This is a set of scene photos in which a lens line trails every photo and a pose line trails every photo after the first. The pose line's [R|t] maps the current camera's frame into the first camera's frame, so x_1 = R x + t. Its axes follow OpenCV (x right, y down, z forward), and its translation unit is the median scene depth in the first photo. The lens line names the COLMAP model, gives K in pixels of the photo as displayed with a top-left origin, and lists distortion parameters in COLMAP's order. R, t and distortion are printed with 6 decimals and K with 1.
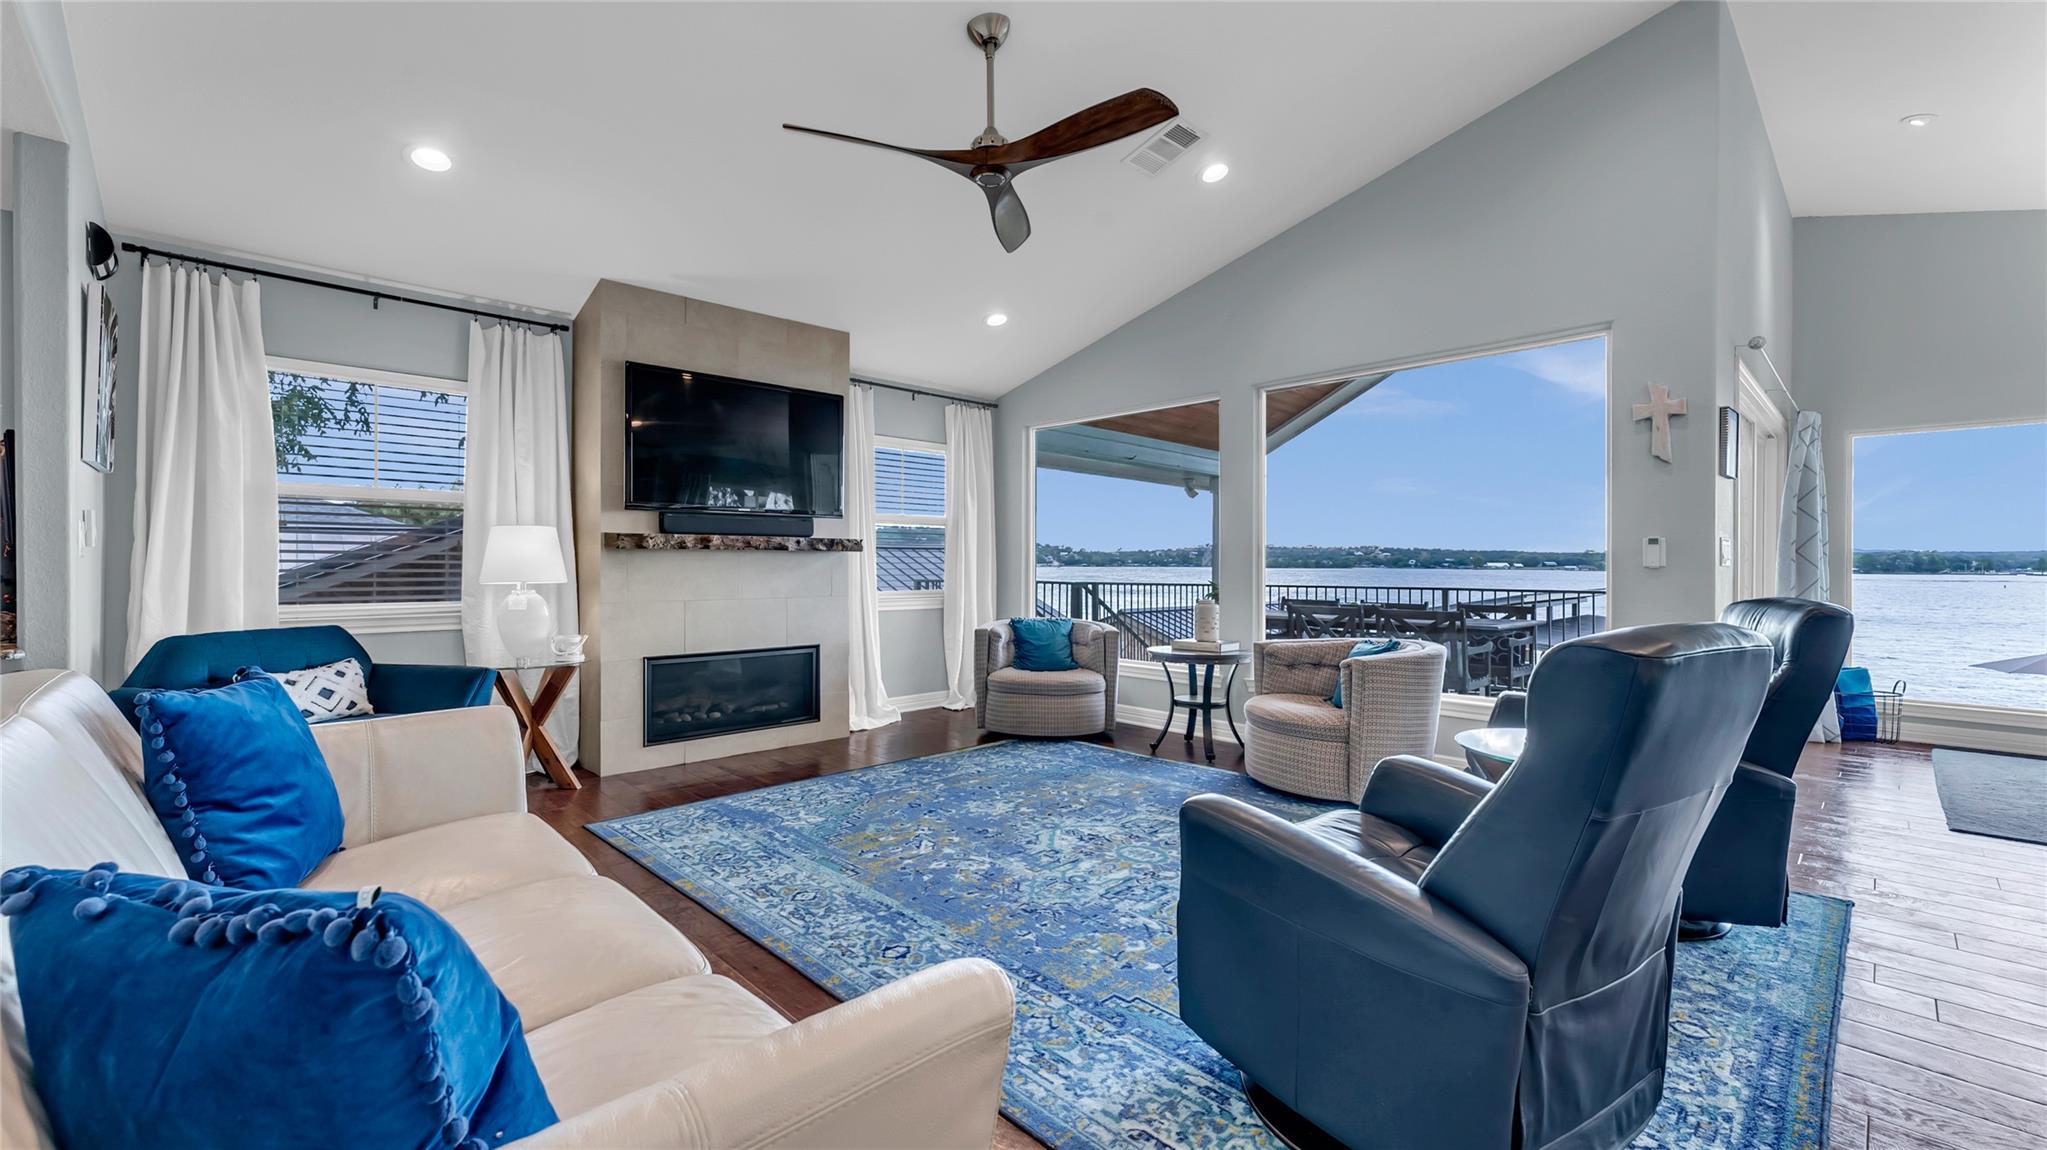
lens RADIAL K [[833.5, 0, 1020.0], [0, 833.5, 565.2], [0, 0, 1]] dist [-0.001483, 0.000007]
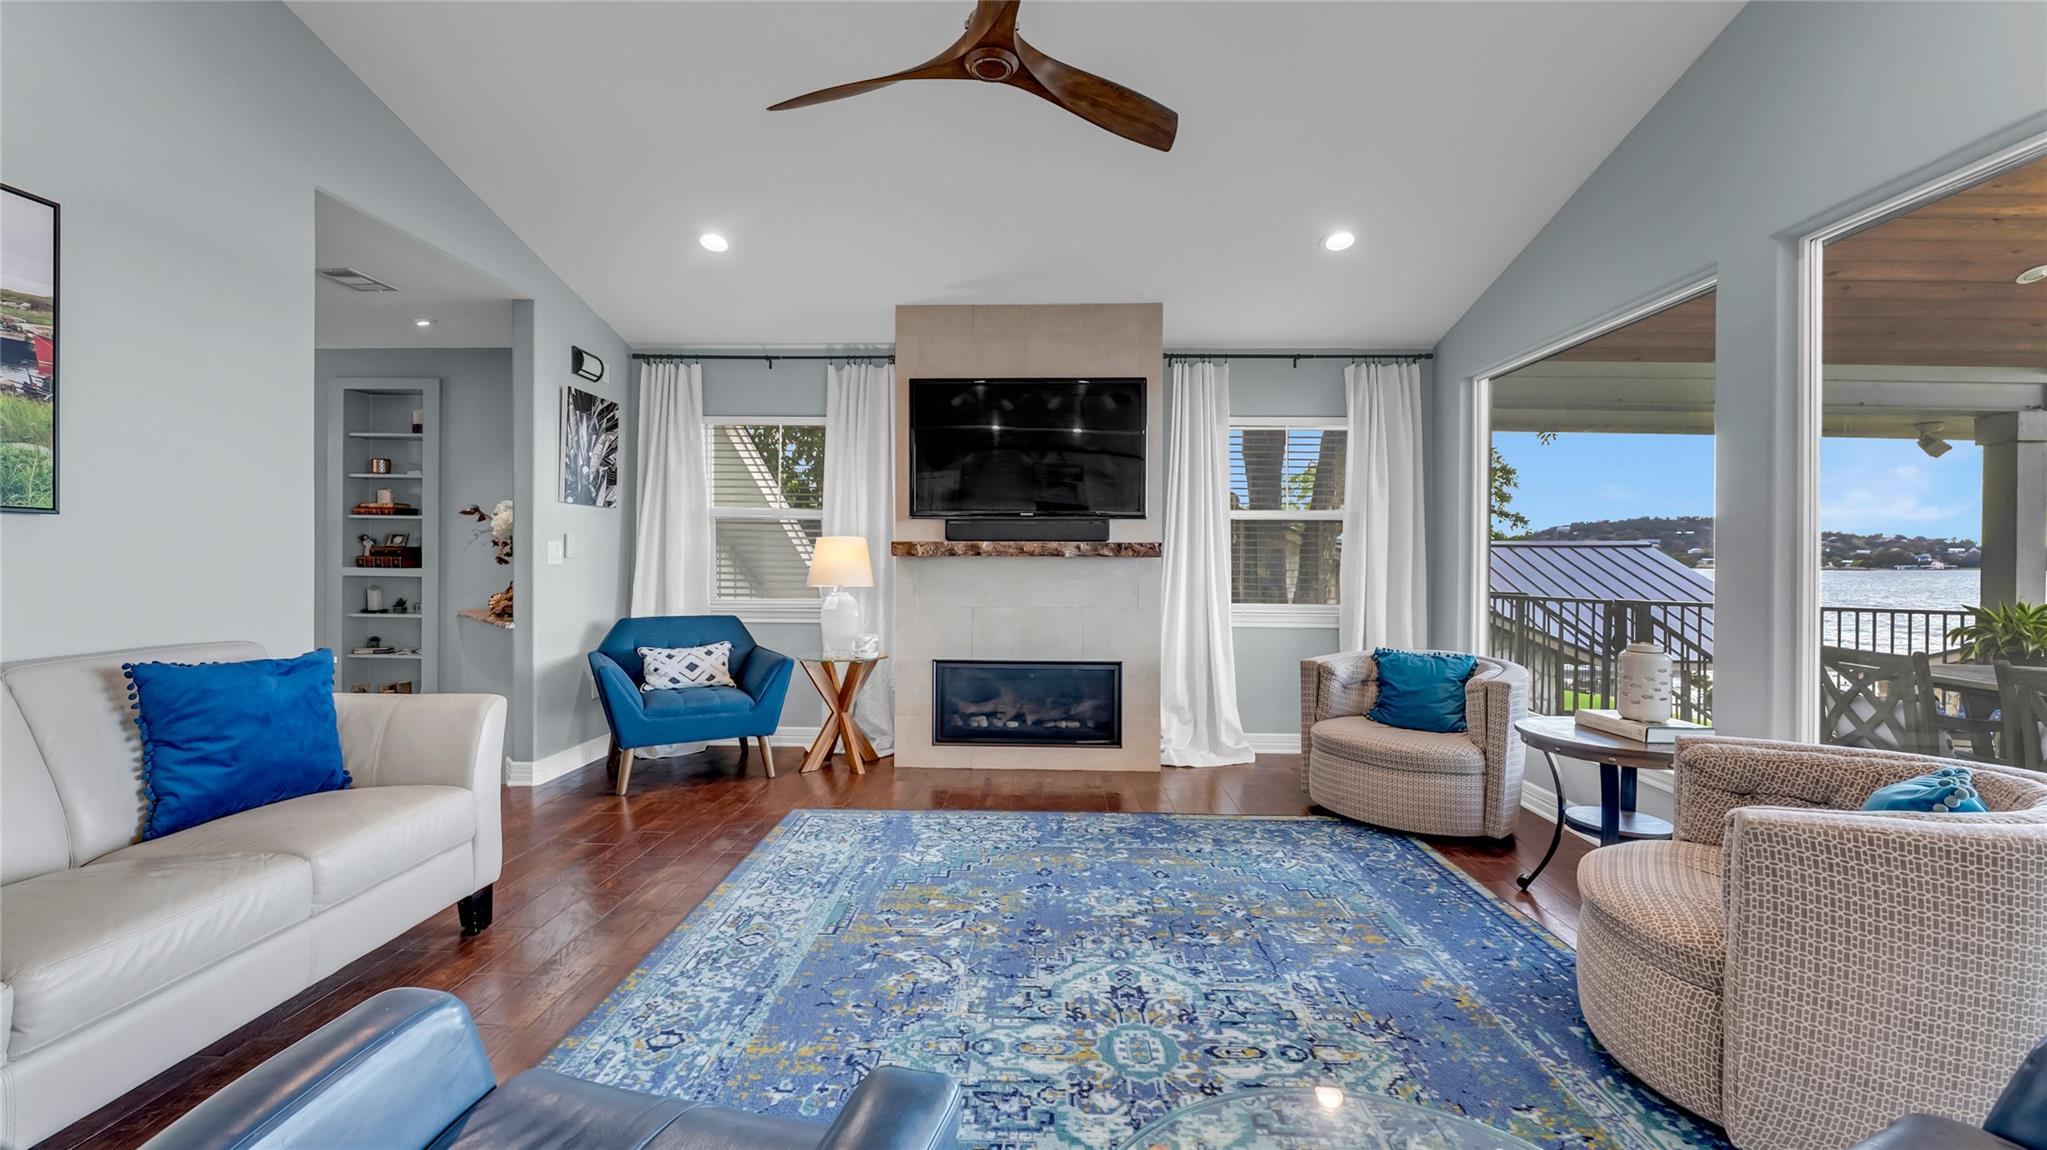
lens RADIAL K [[833.5, 0, 1019.5], [0, 833.5, 560.8], [0, 0, 1]] dist [-0.001483, 0.000007]
pose [[0.695047, 0.004232, -0.718952, 0.450901], [-0.005808, 0.999983, 0.000272, -0.016932], [0.718941, 0.003987, 0.695060, 0.424294]]
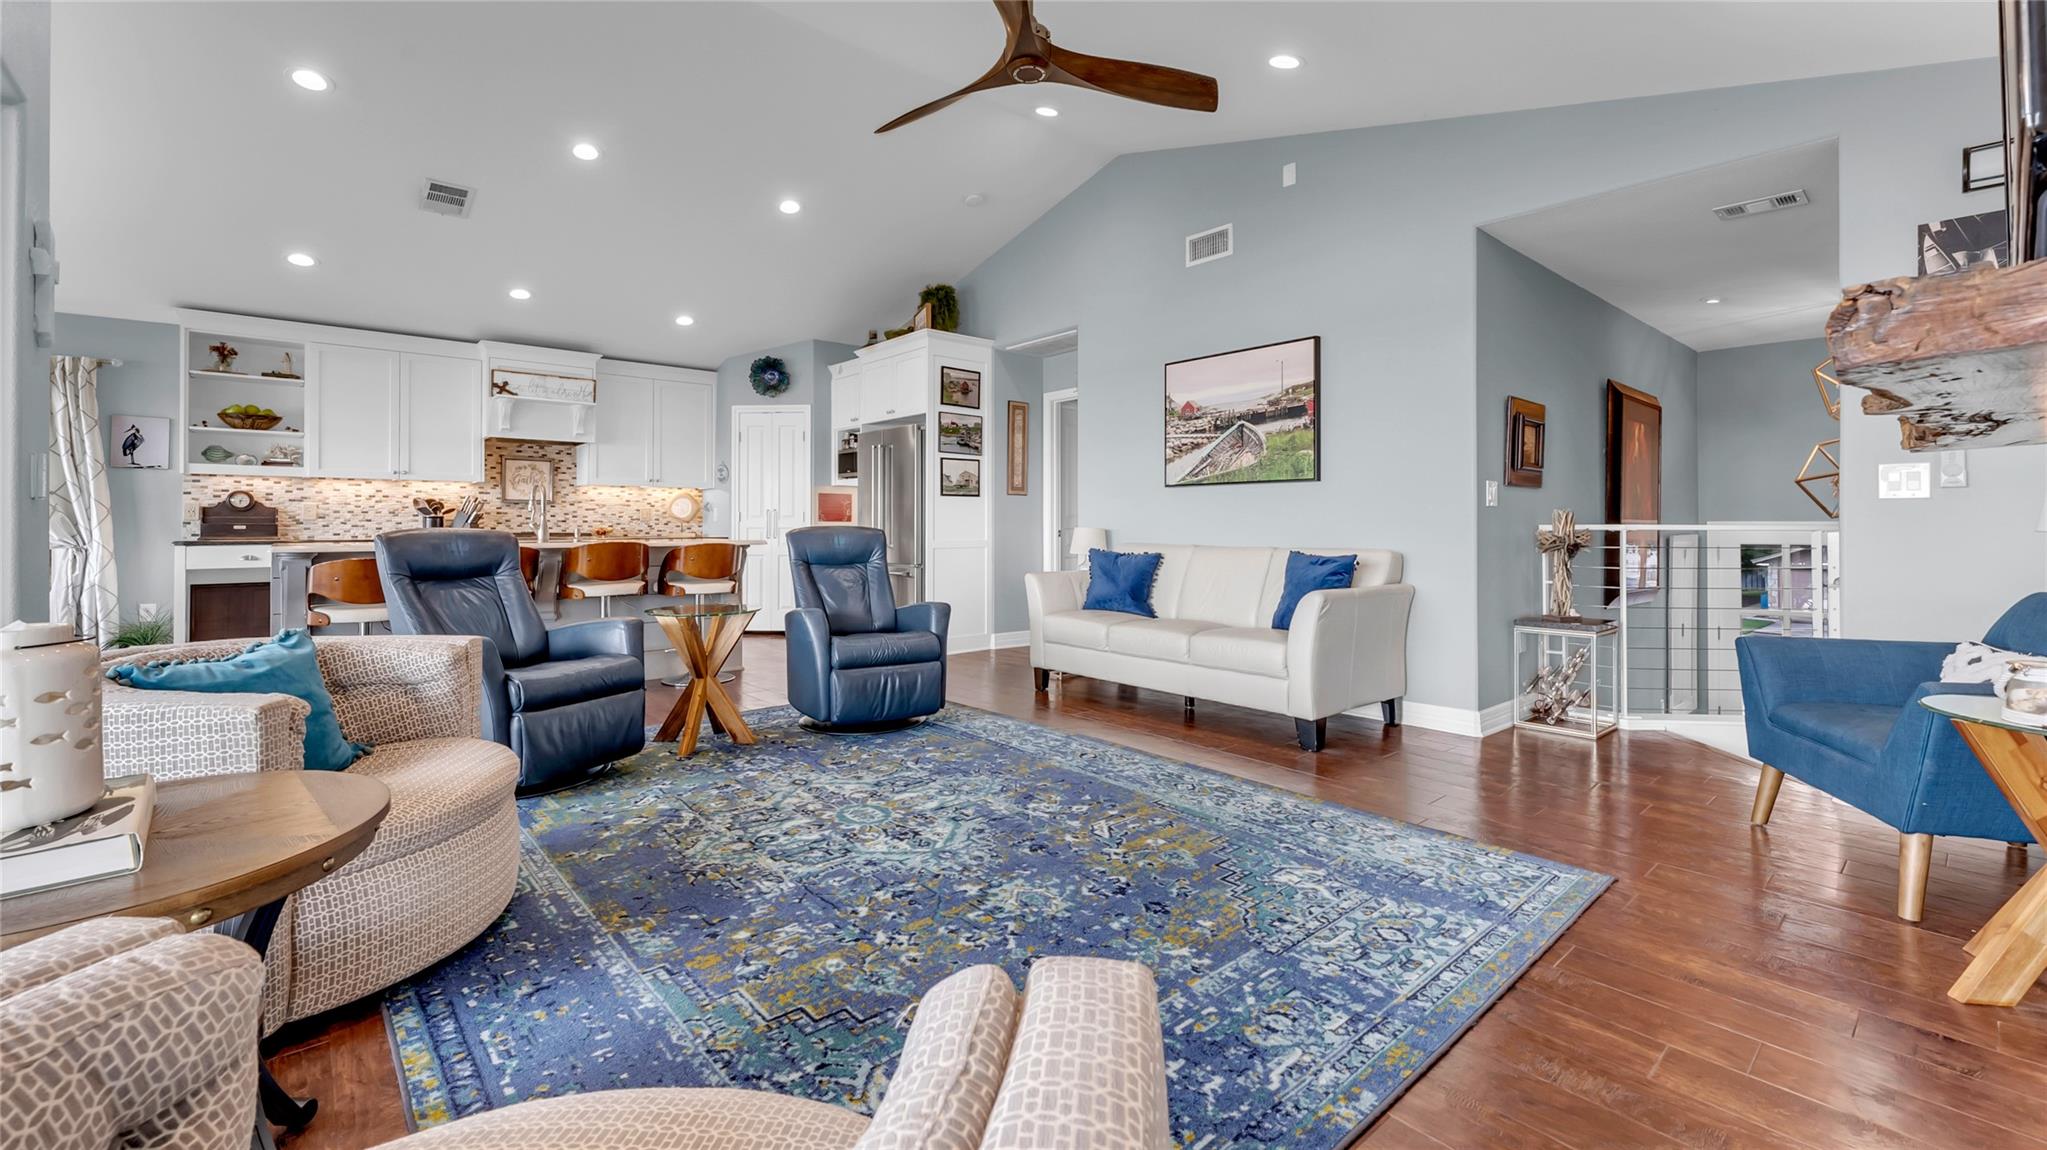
lens RADIAL K [[833.5, 0, 1013.3], [0, 833.5, 525.7], [0, 0, 1]] dist [-0.001483, 0.000007]
pose [[-0.998514, -0.004357, 0.054327, -0.058394], [-0.004171, 0.999985, 0.003531, 0.019148], [-0.054342, 0.003299, -0.998517, 1.623812]]
